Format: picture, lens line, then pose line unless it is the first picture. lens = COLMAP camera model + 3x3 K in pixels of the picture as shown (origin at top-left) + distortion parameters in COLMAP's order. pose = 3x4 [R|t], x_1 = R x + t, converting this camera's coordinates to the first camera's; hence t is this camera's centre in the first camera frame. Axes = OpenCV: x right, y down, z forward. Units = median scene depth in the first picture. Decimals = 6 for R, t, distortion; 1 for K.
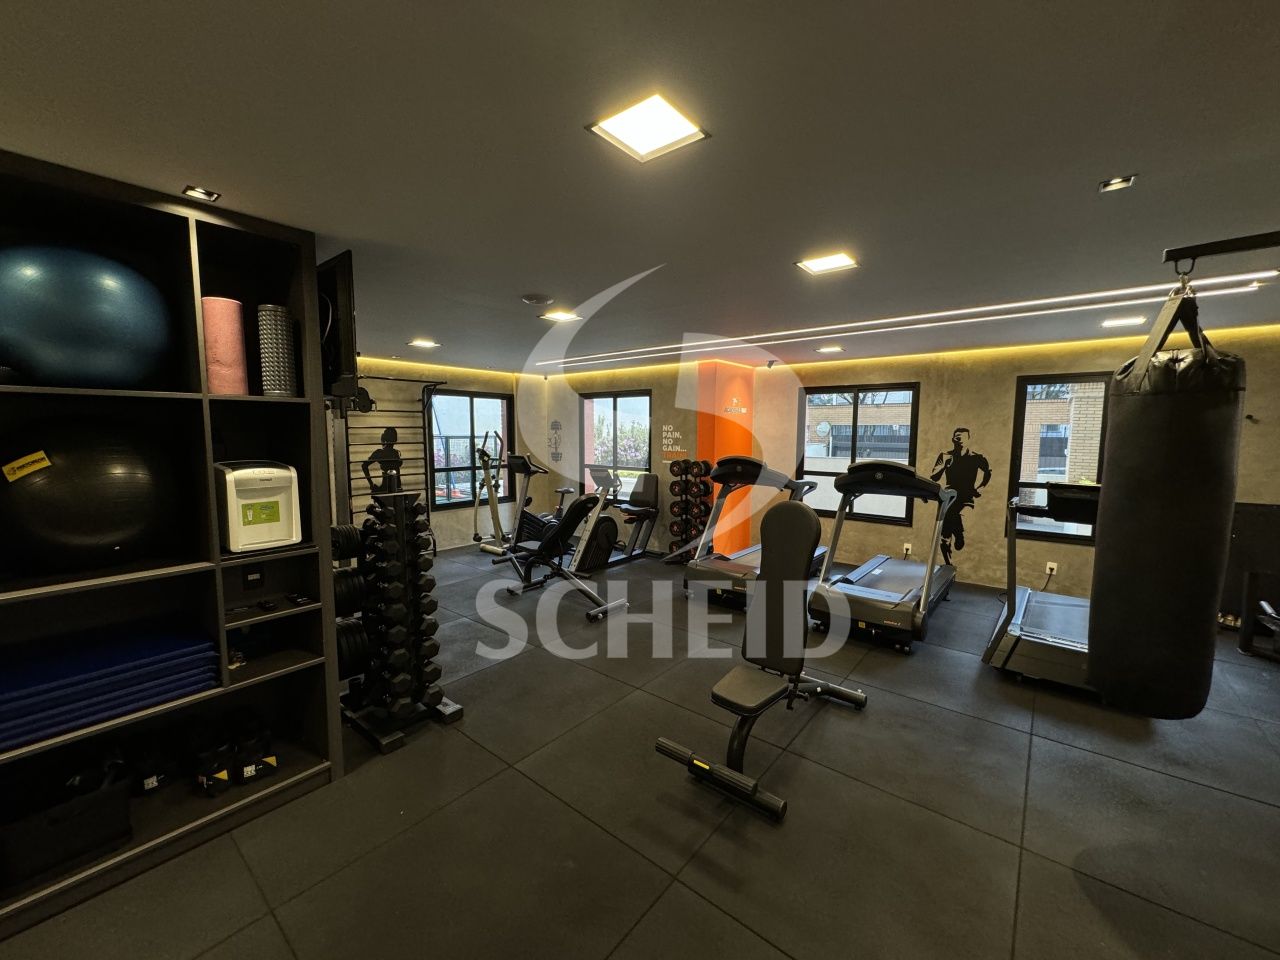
lens RADIAL K [[511.7, 0, 639.0], [0, 511.7, 479.7], [0, 0, 1]] dist [0.000421, 0.000195]
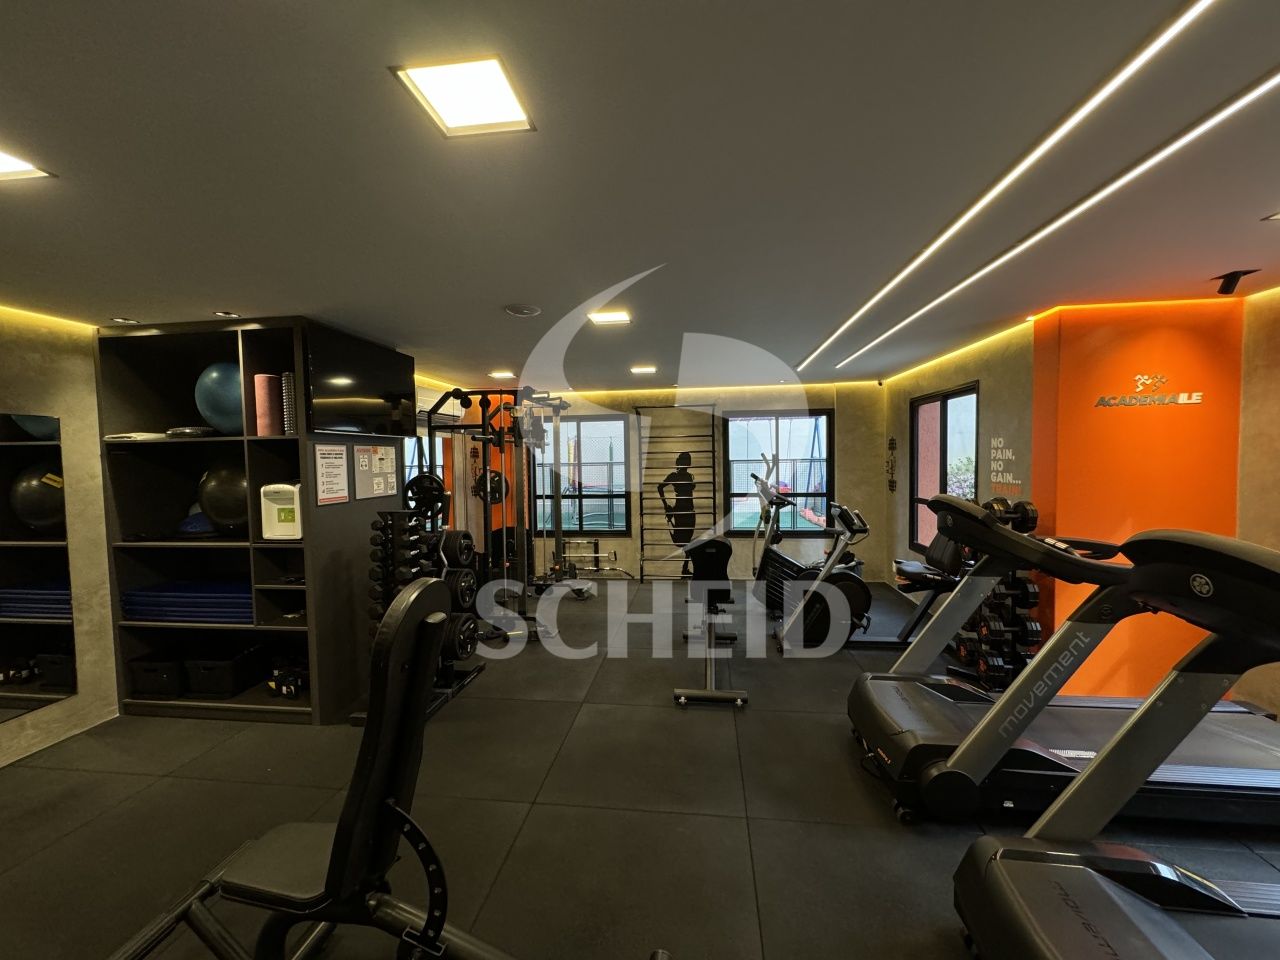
lens RADIAL K [[511.7, 0, 640.0], [0, 511.7, 480.7], [0, 0, 1]] dist [0.000421, 0.000195]
pose [[0.532332, 0.025939, -0.846138, 0.363576], [-0.062748, 0.997990, -0.008882, -0.029285], [0.844207, 0.057822, 0.532890, 0.374184]]
